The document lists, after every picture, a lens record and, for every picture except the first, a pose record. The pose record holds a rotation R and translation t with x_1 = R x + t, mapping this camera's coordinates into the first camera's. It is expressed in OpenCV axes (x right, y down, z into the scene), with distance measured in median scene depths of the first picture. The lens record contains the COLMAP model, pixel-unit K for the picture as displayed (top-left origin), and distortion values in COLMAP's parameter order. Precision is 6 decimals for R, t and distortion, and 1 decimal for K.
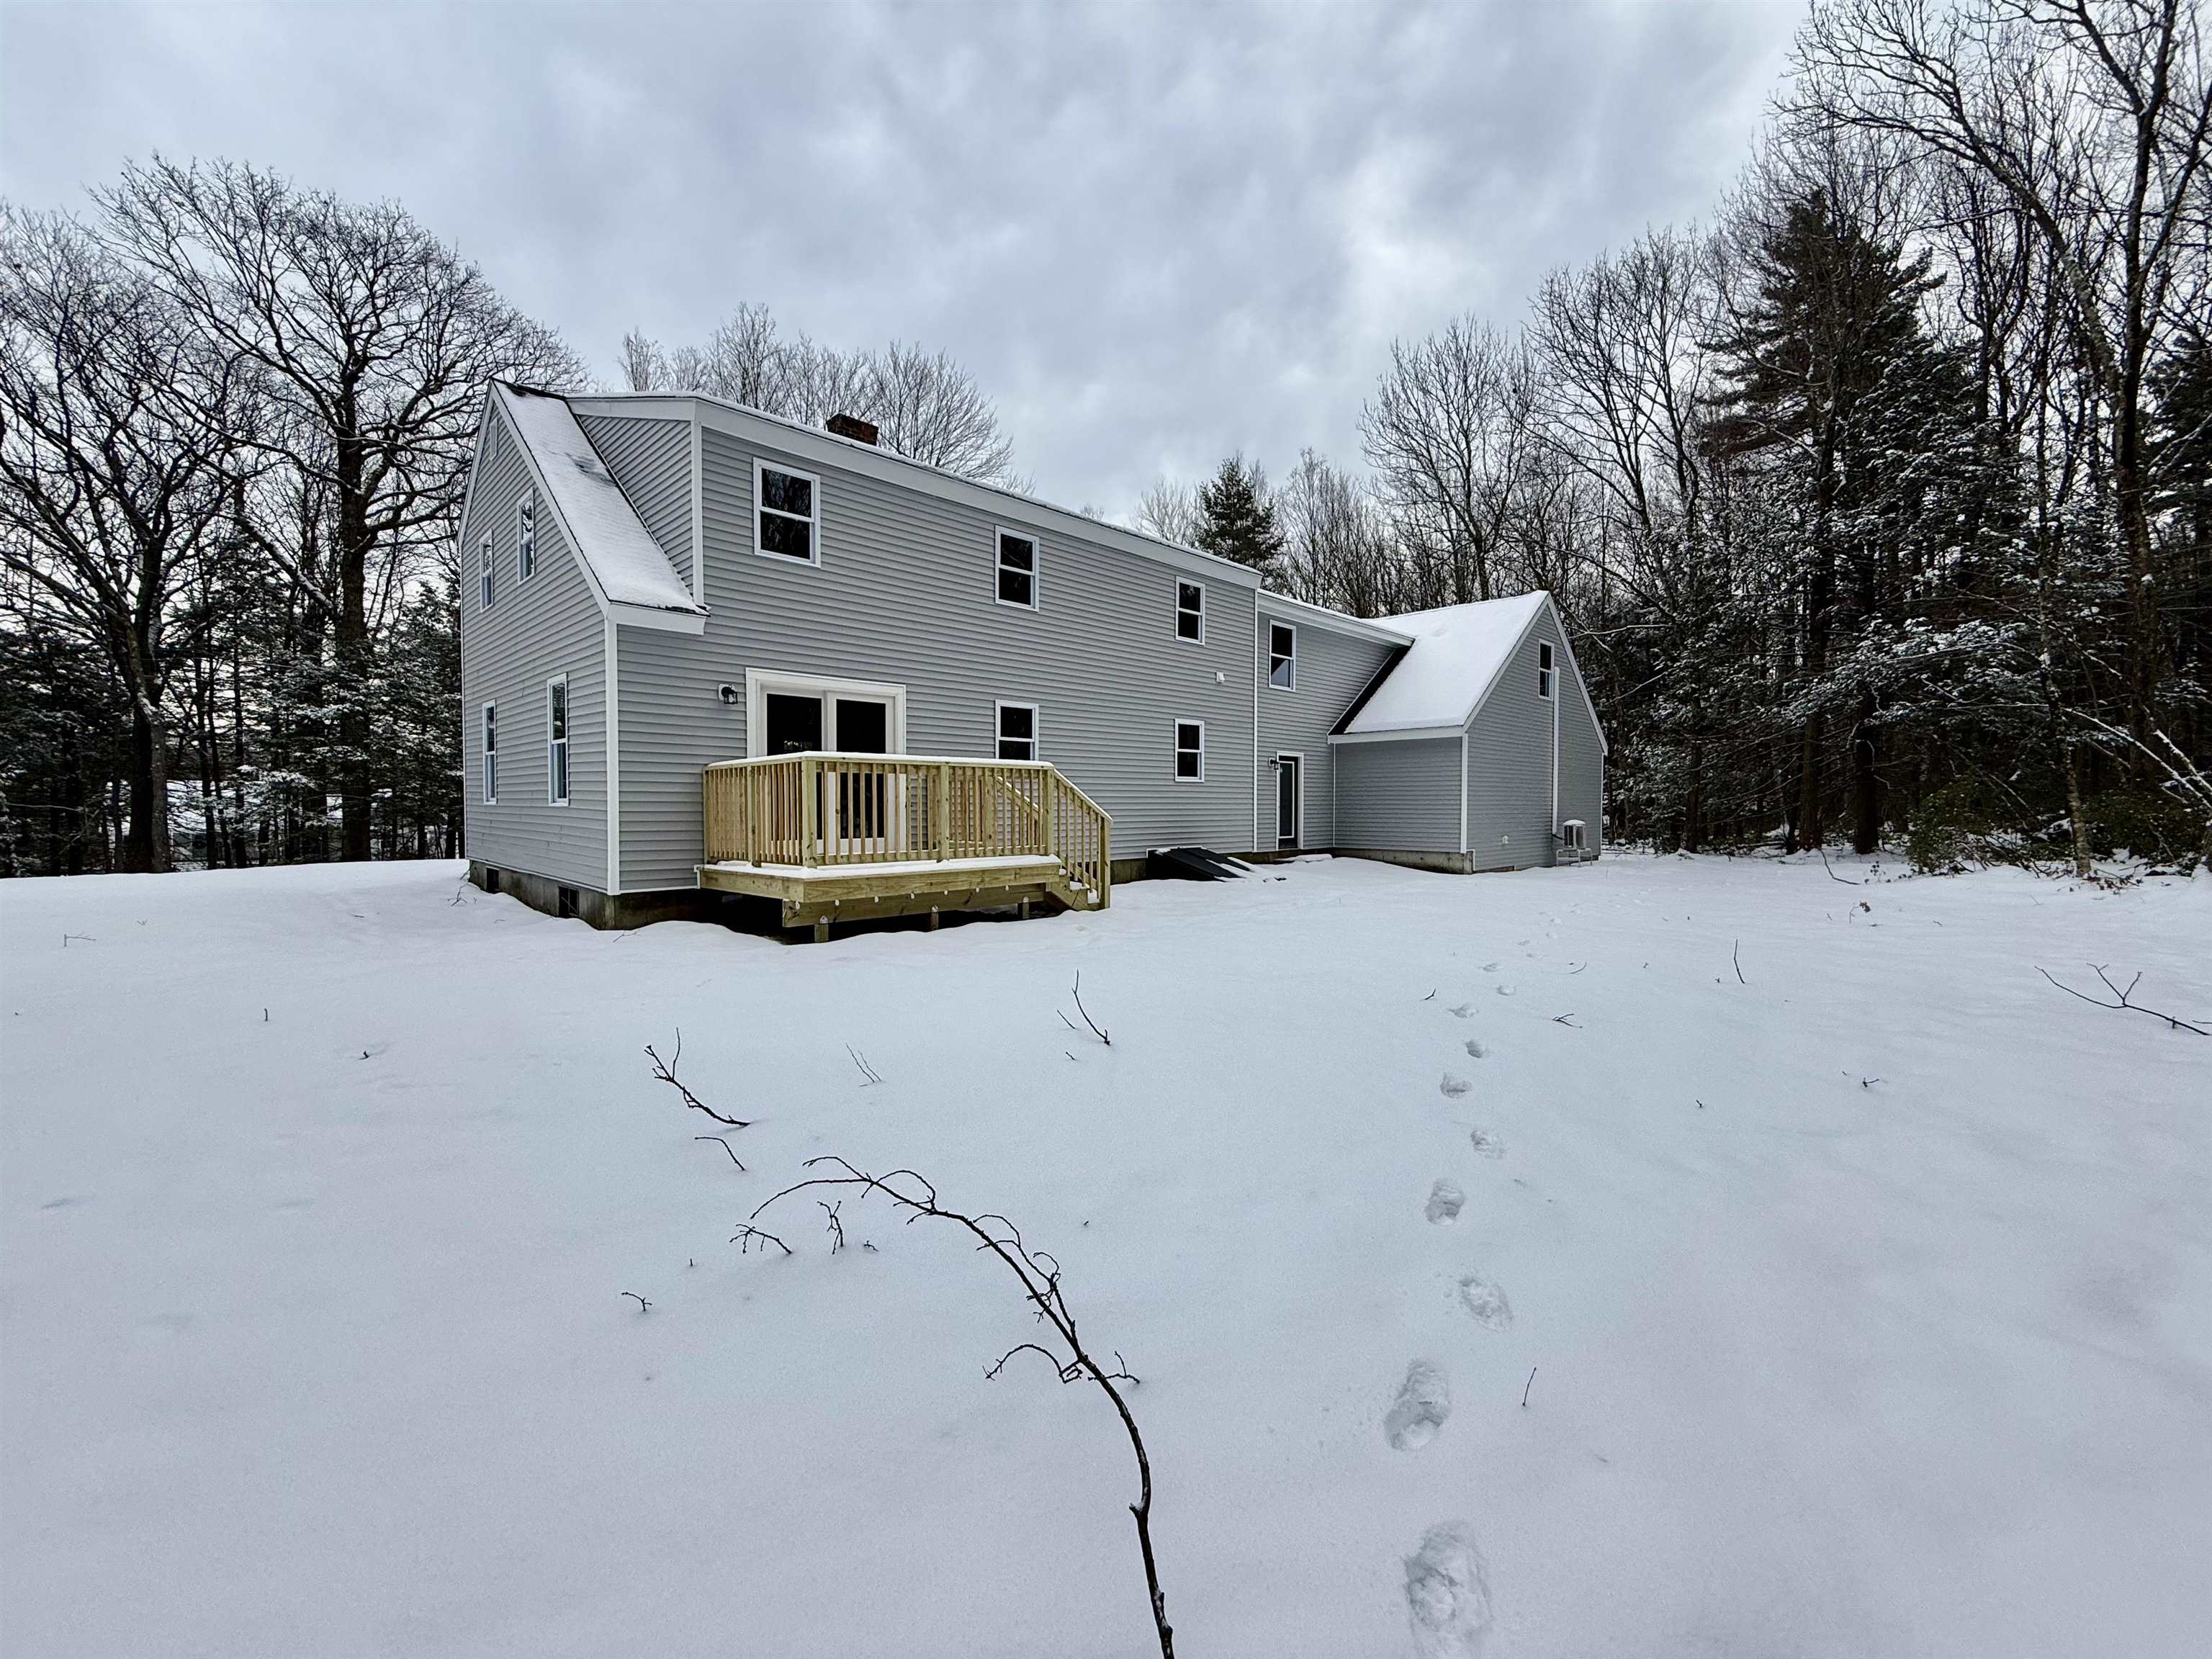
lens RADIAL K [[902.3, 0, 1098.2], [0, 902.3, 827.5], [0, 0, 1]] dist [0.002084, -0.000341]
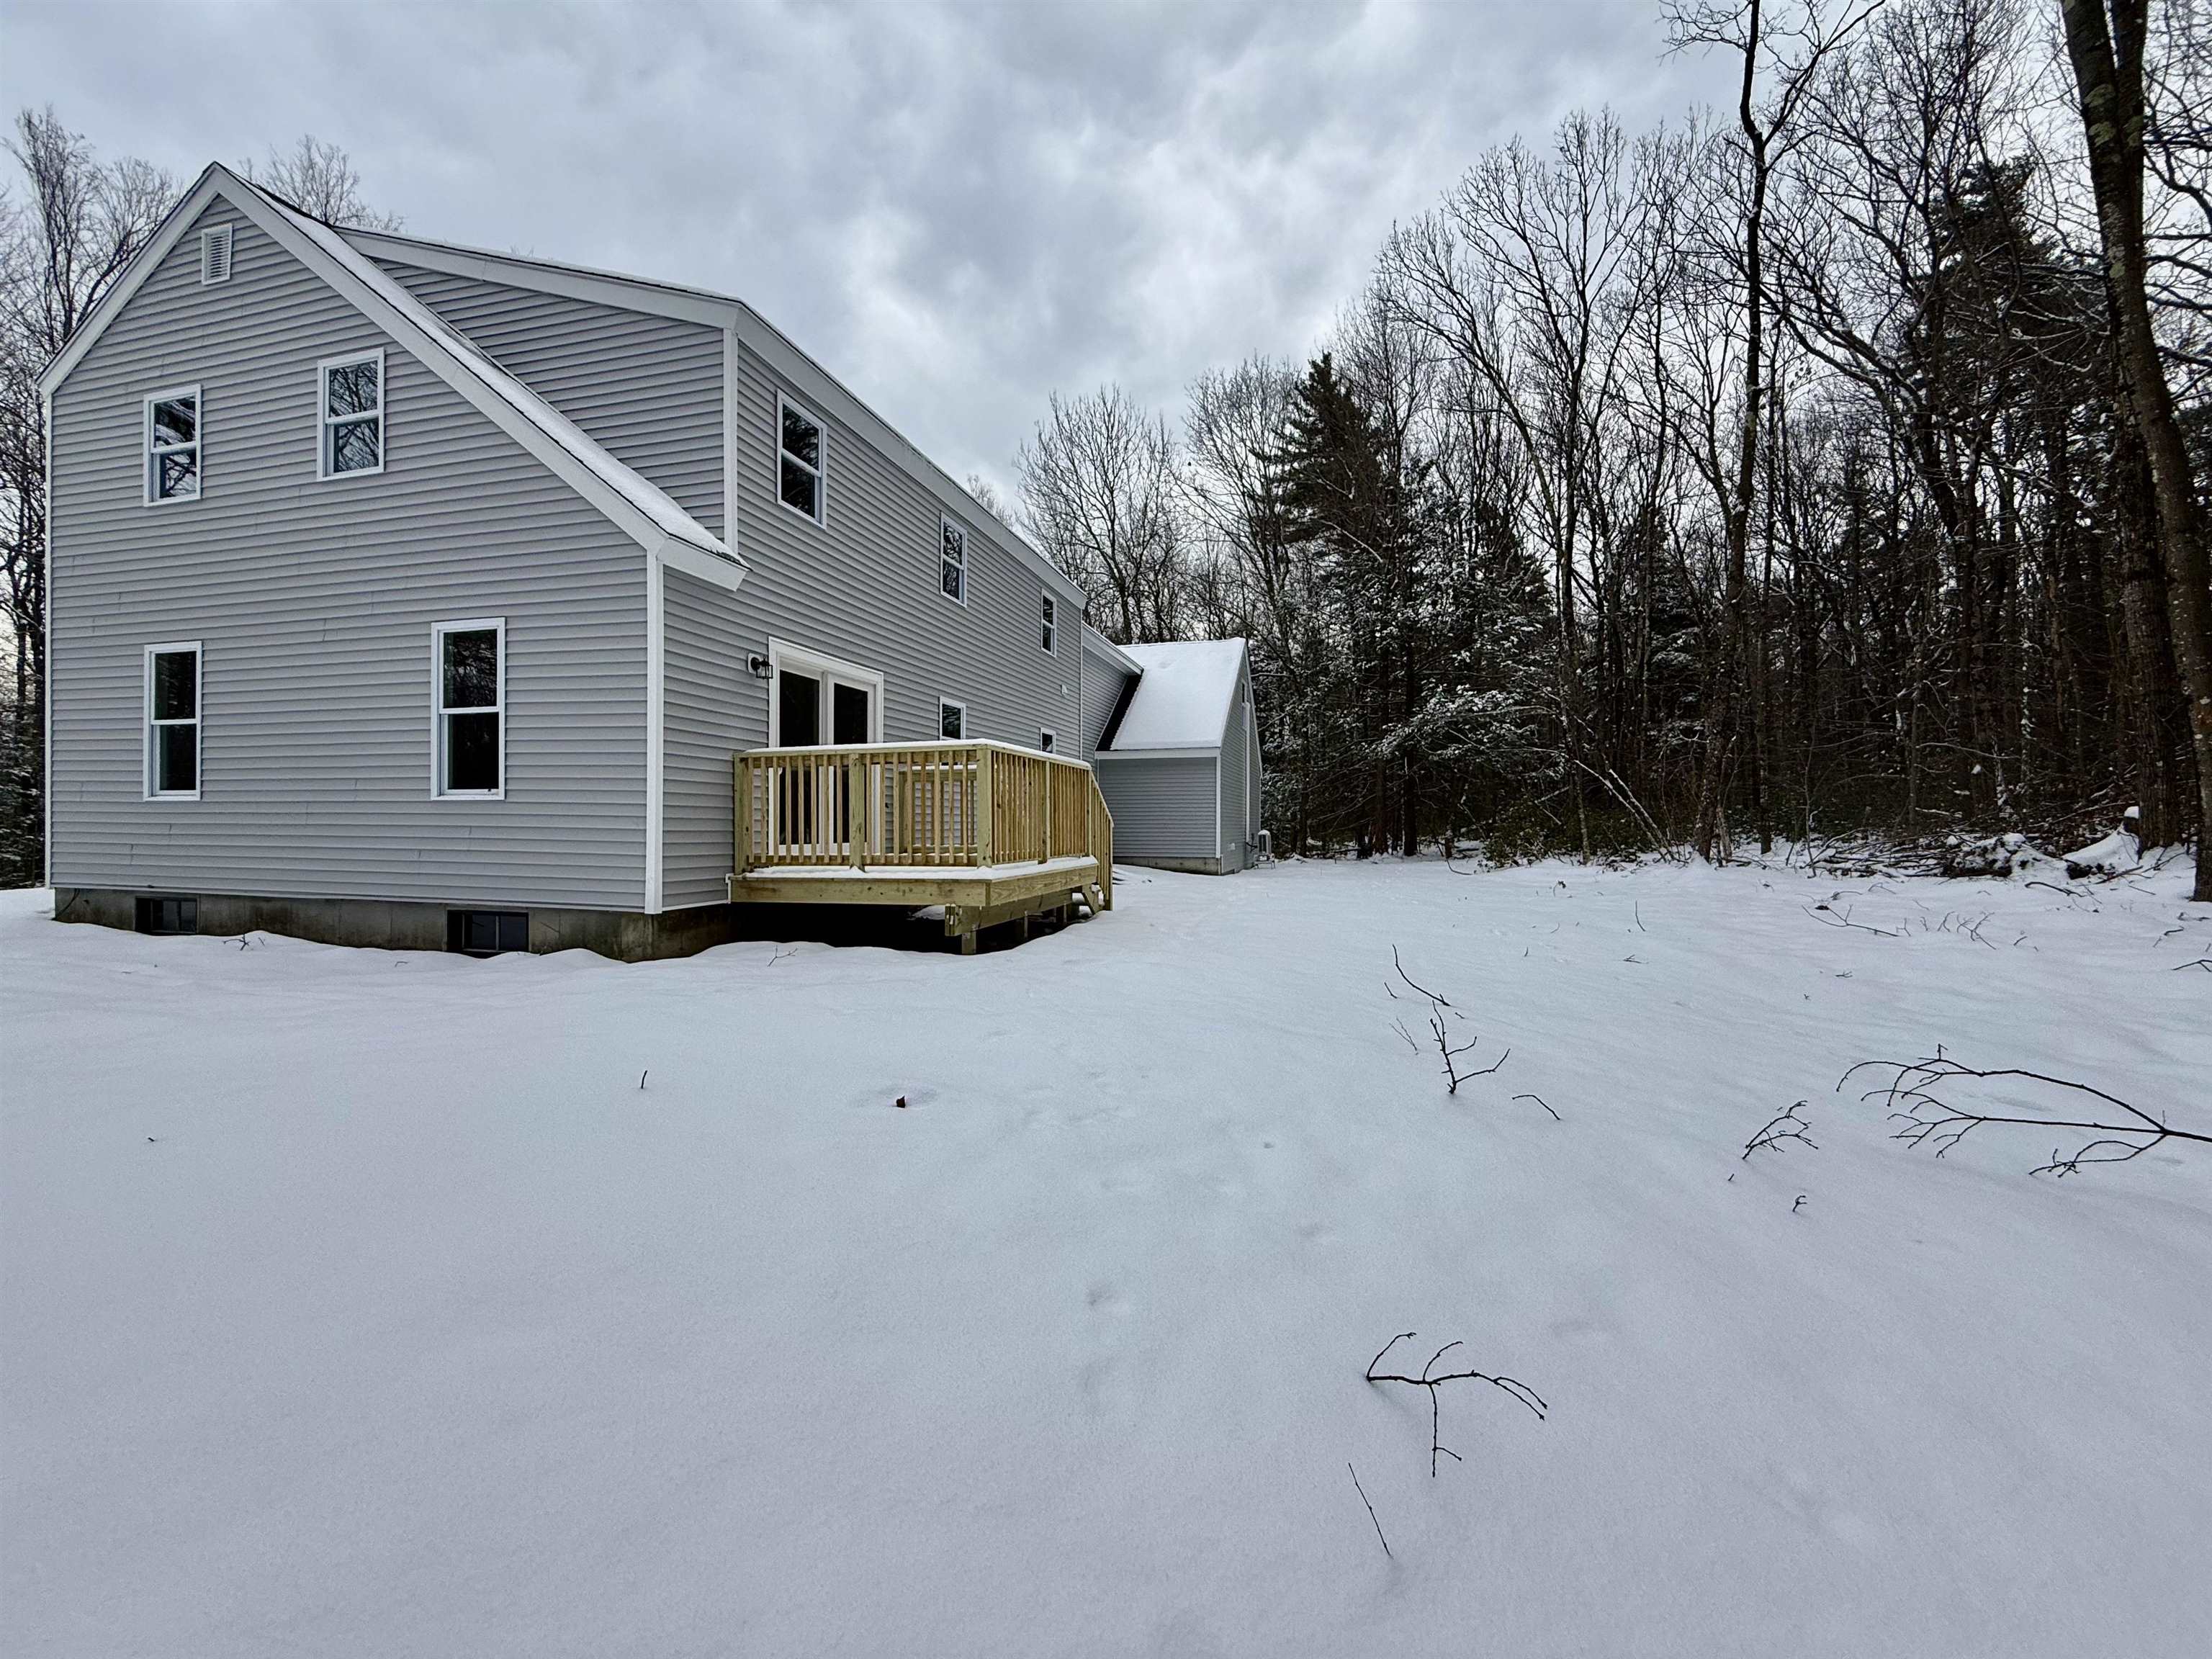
lens RADIAL K [[902.3, 0, 1100.7], [0, 902.3, 827.7], [0, 0, 1]] dist [0.002084, -0.000341]
pose [[0.871629, 0.000827, 0.490166, -0.462102], [0.009497, 0.999782, -0.018574, 0.015889], [-0.490075, 0.020845, 0.871431, 0.108628]]
